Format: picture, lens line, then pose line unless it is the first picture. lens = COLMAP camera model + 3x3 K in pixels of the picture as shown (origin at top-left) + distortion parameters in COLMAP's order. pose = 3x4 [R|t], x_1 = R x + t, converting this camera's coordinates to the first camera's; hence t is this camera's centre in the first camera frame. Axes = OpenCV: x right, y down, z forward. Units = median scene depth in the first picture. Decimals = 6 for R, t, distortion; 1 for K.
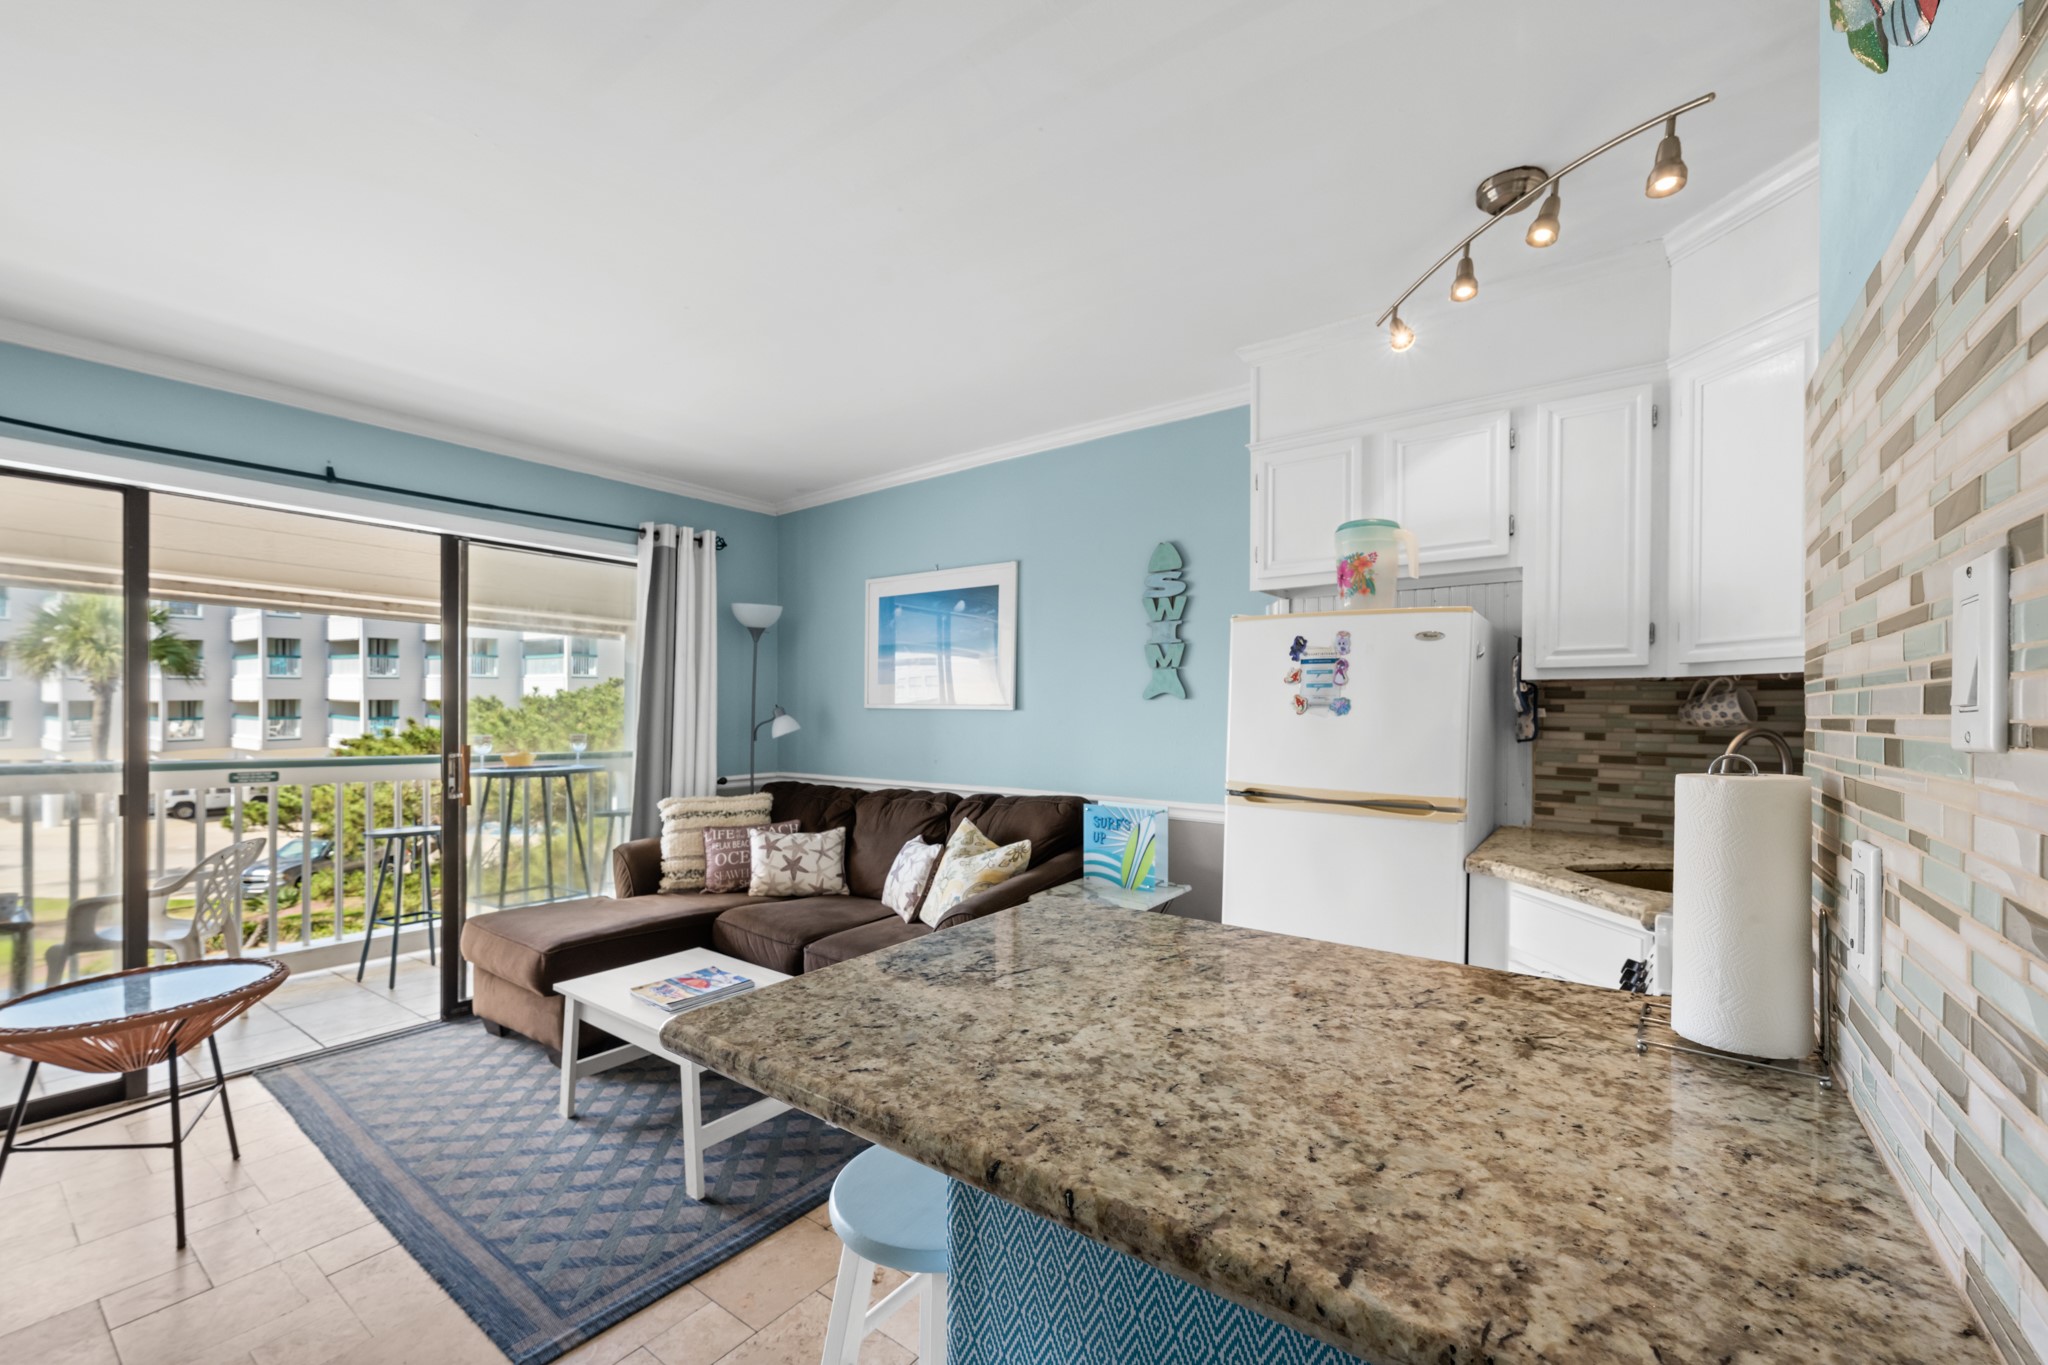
lens RADIAL K [[816.8, 0, 1028.6], [0, 816.8, 700.4], [0, 0, 1]] dist [-0.001075, 0.000325]
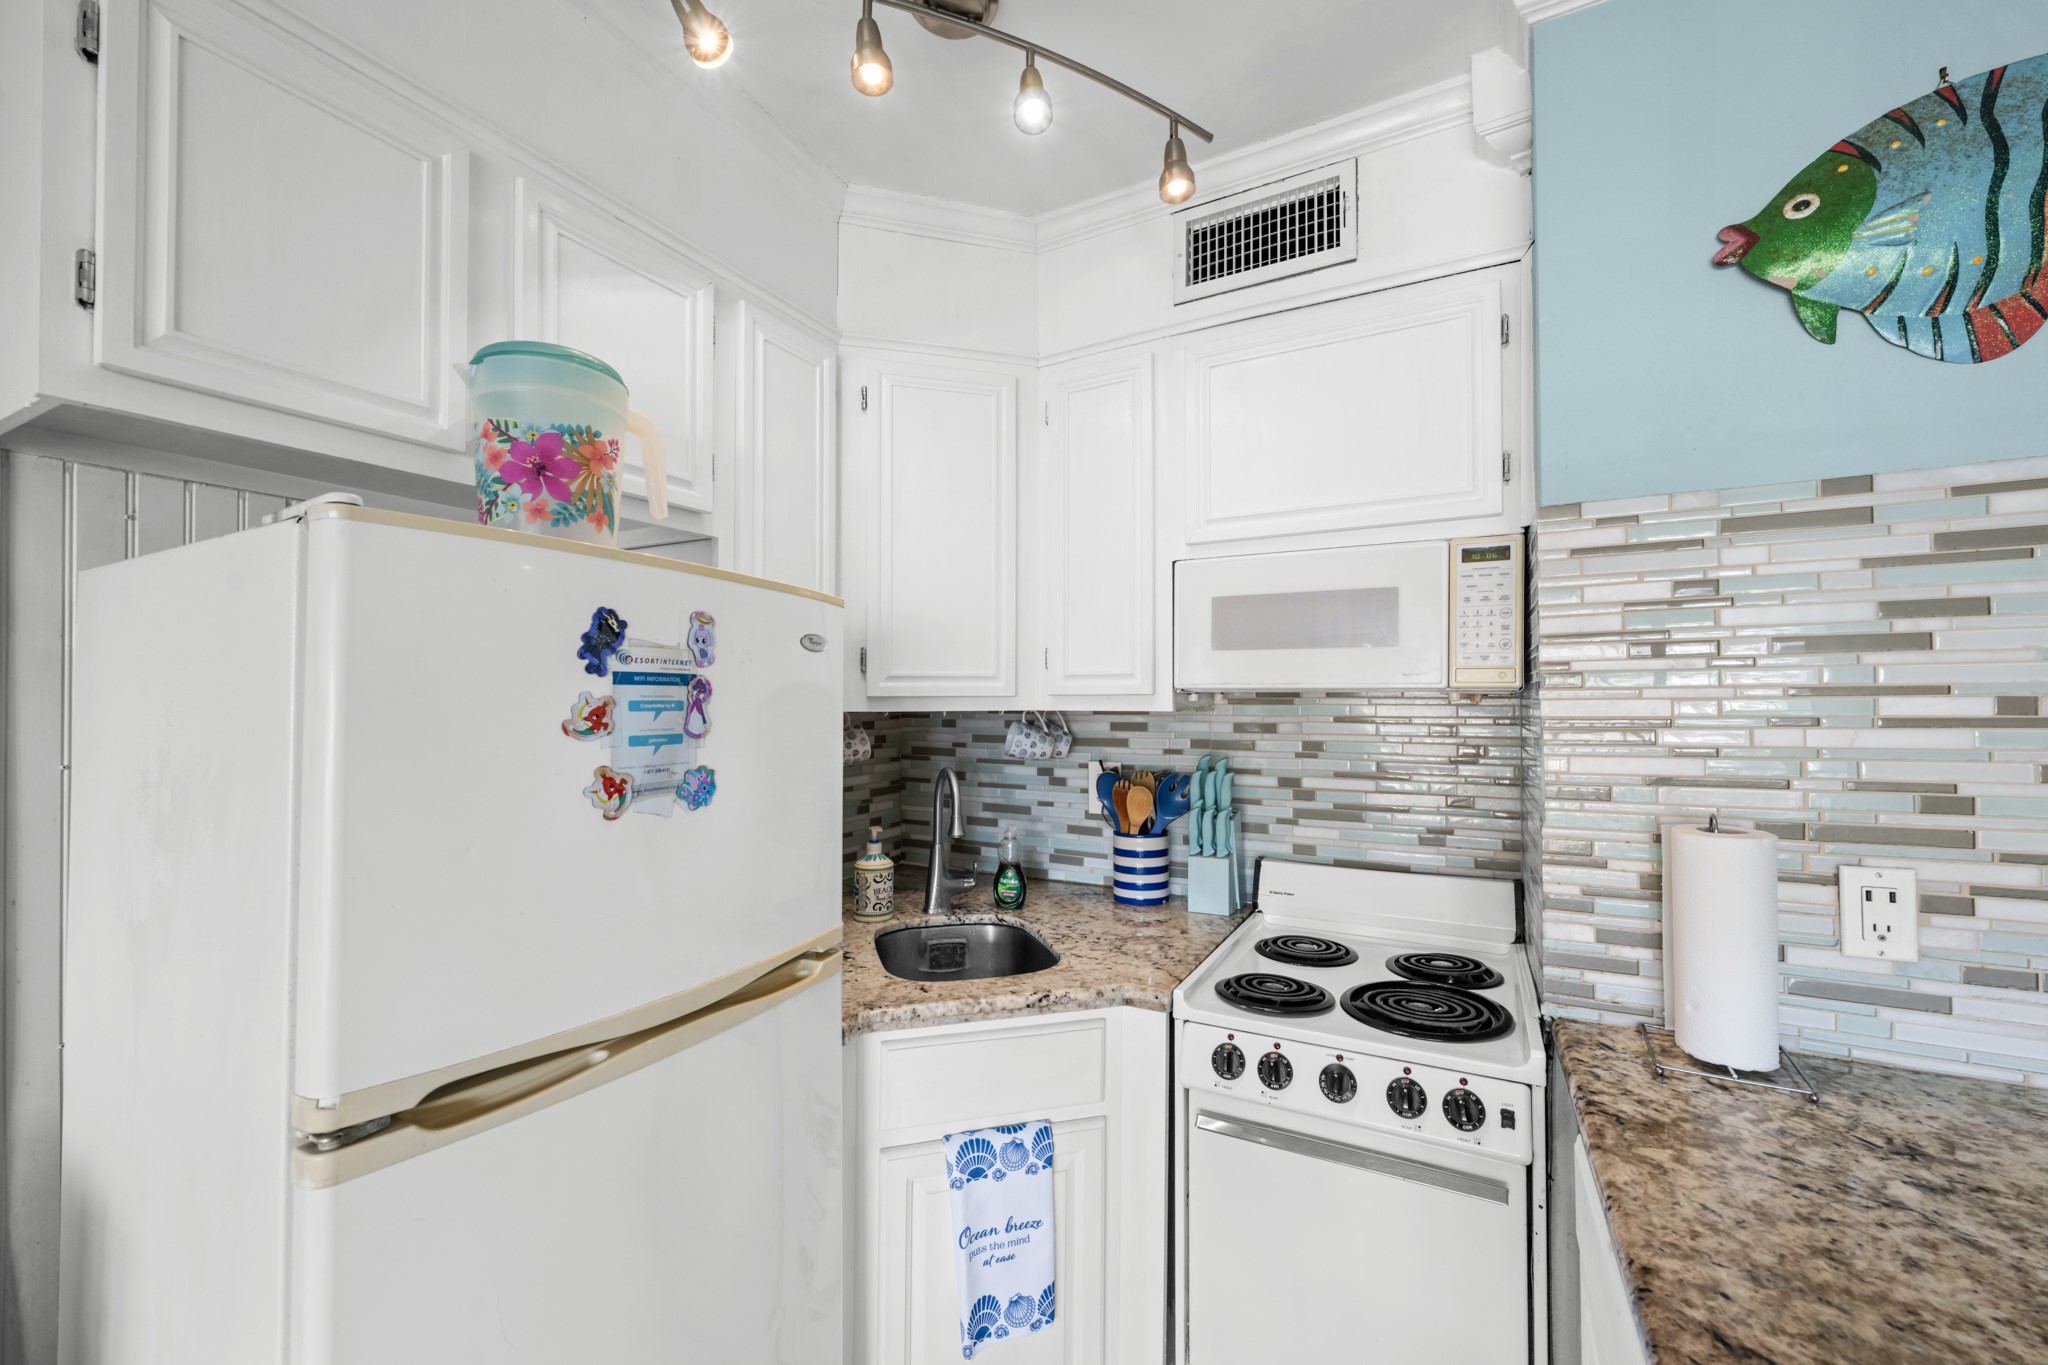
lens RADIAL K [[816.8, 0, 1028.6], [0, 816.8, 700.4], [0, 0, 1]] dist [-0.001075, 0.000325]
pose [[-0.143196, 0.001269, 0.989694, -0.065296], [-0.001302, 0.999998, -0.001470, -0.037745], [-0.989694, -0.001499, -0.143194, 0.891808]]
